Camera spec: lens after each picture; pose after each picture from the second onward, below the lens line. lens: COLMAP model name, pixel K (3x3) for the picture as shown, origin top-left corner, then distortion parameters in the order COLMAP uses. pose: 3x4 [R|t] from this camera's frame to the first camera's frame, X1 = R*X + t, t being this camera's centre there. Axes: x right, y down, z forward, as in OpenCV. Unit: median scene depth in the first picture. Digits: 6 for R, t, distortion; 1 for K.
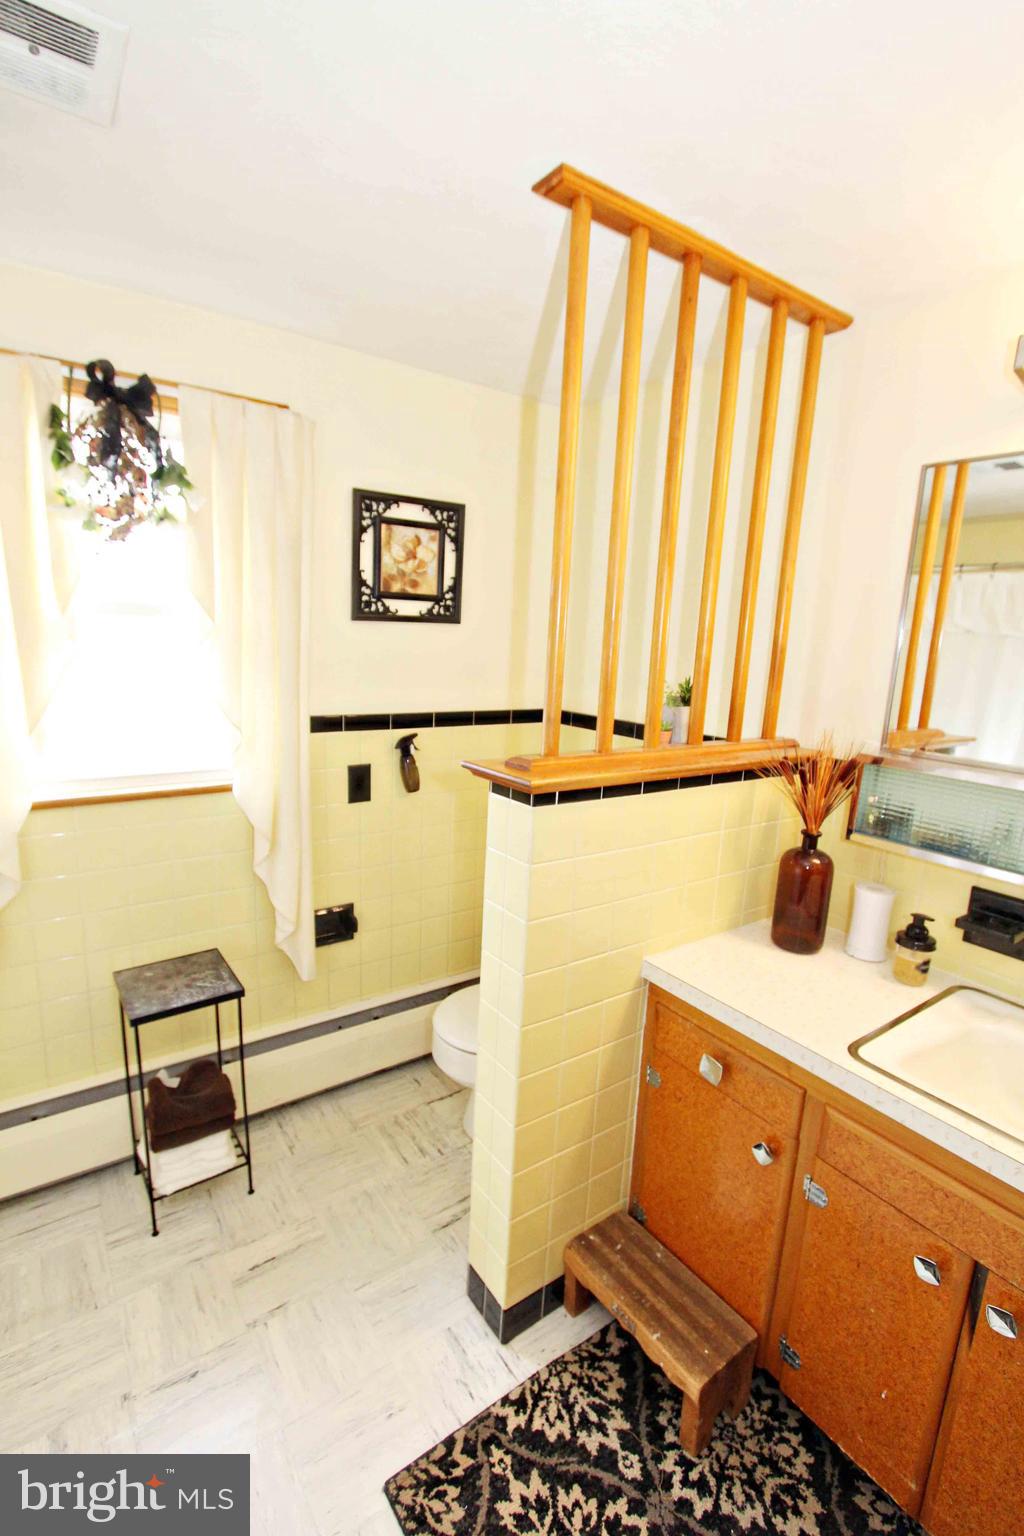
lens RADIAL K [[708.4, 0, 505.2], [0, 708.4, 774.6], [0, 0, 1]] dist [-0.023638, 0.005211]
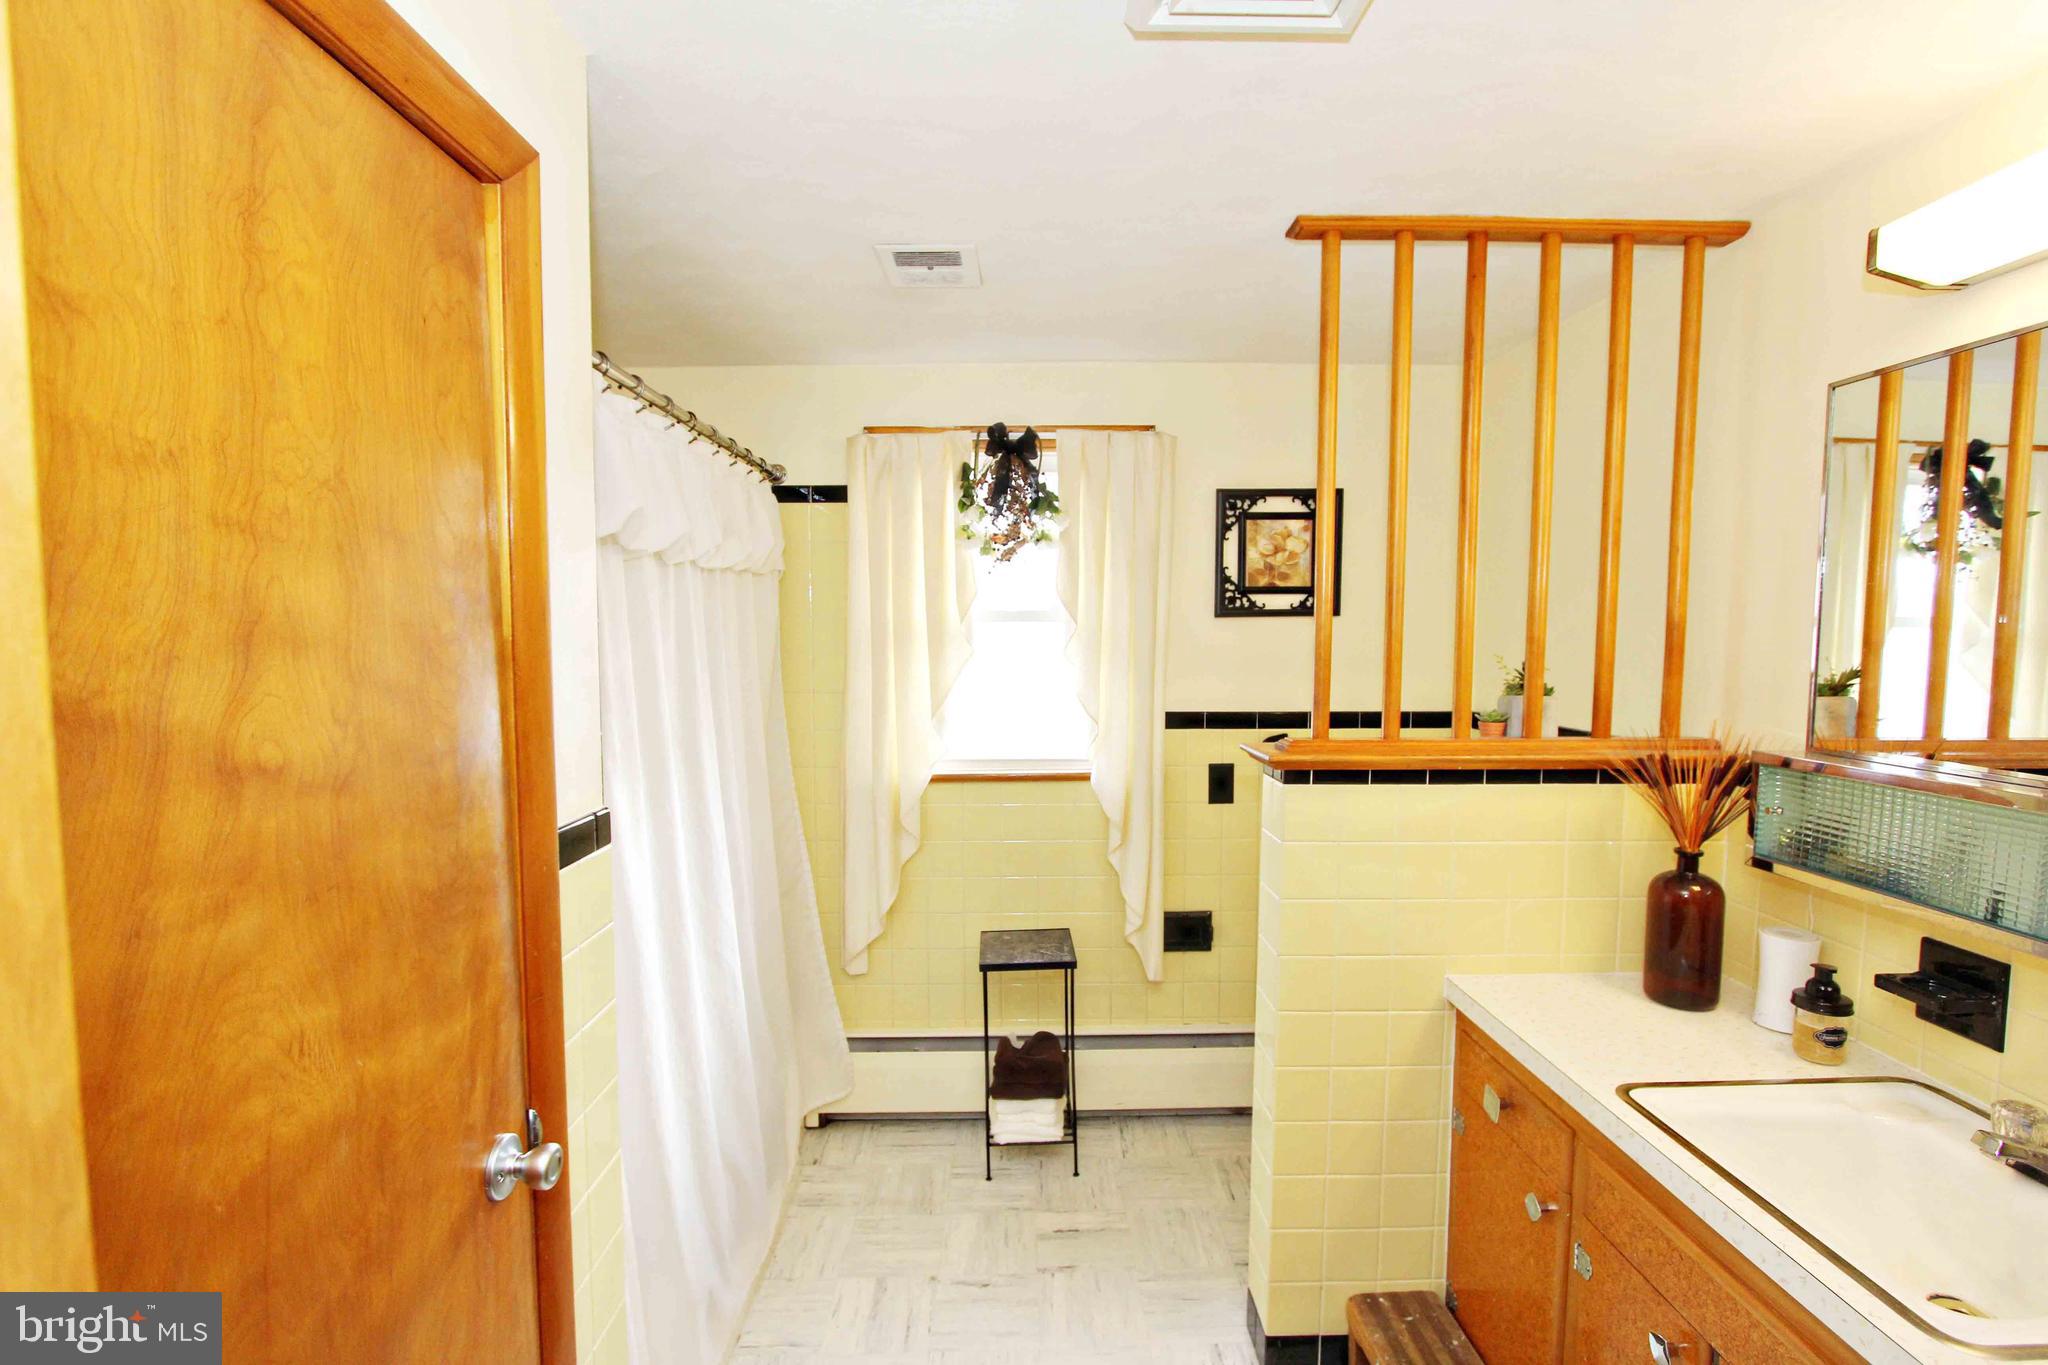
lens RADIAL K [[944.6, 0, 1030.3], [0, 944.6, 699.3], [0, 0, 1]] dist [-0.023638, 0.005211]
pose [[0.826759, -0.001712, -0.562554, 0.405161], [-0.074844, 0.990771, -0.113009, 0.085053], [0.557555, 0.135535, 0.819001, -0.281100]]
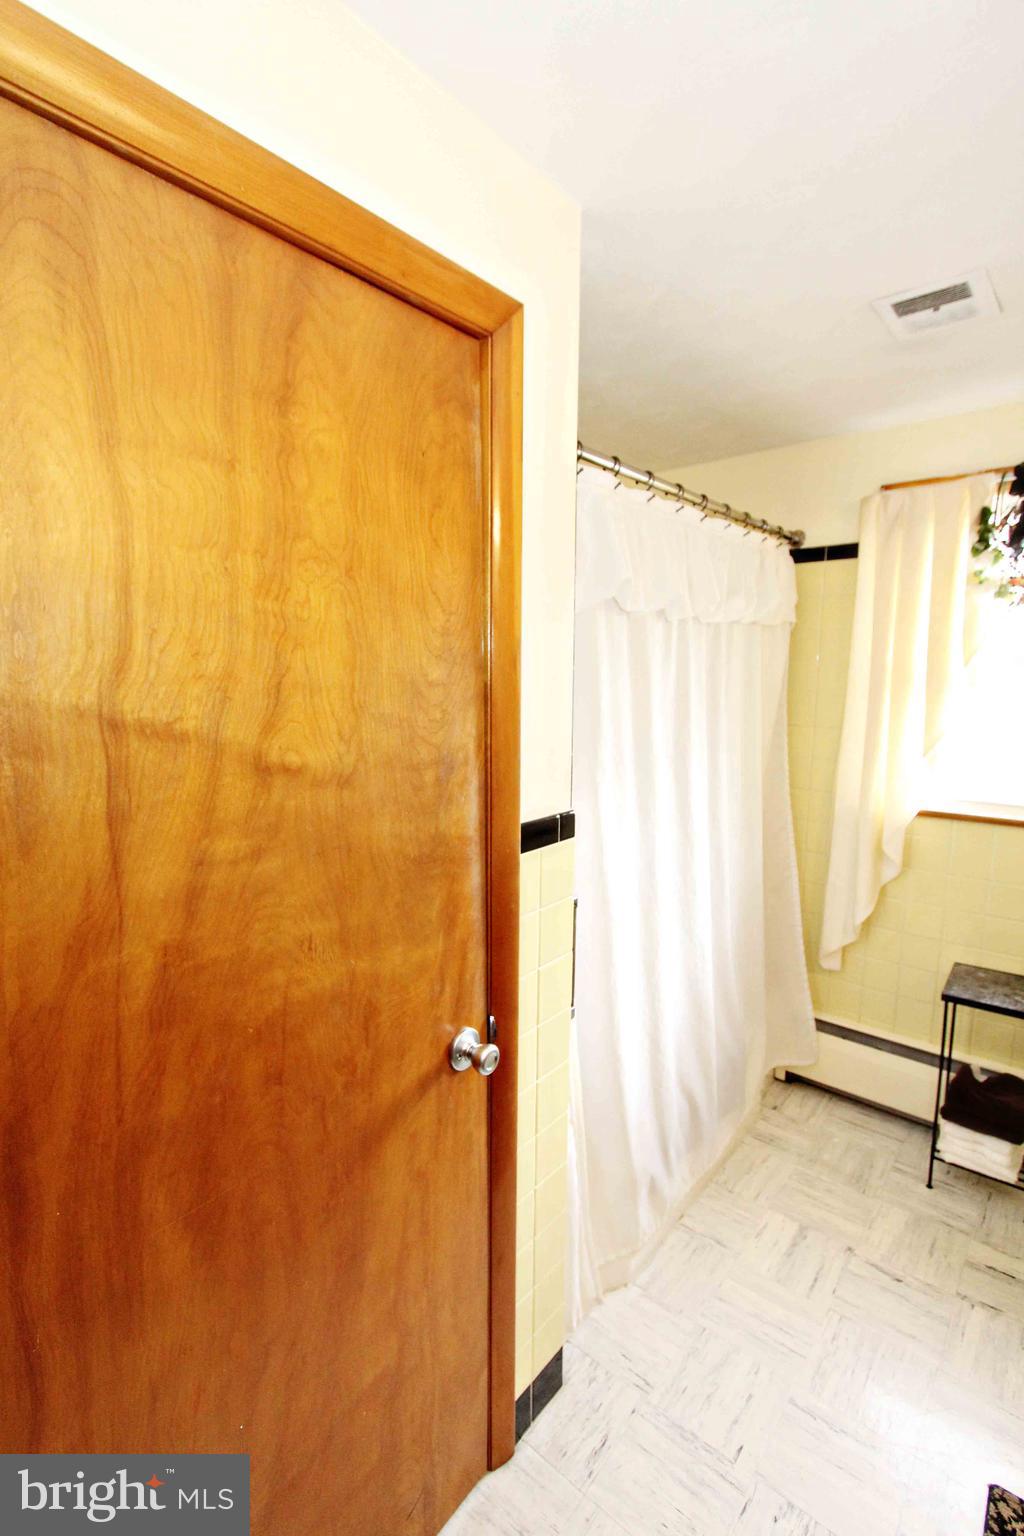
lens RADIAL K [[708.4, 0, 509.5], [0, 708.4, 780.8], [0, 0, 1]] dist [-0.023638, 0.005211]
pose [[0.254207, 0.109692, -0.960909, 0.404580], [-0.178882, 0.981738, 0.064747, 0.040284], [0.950463, 0.155431, 0.269186, -0.100907]]
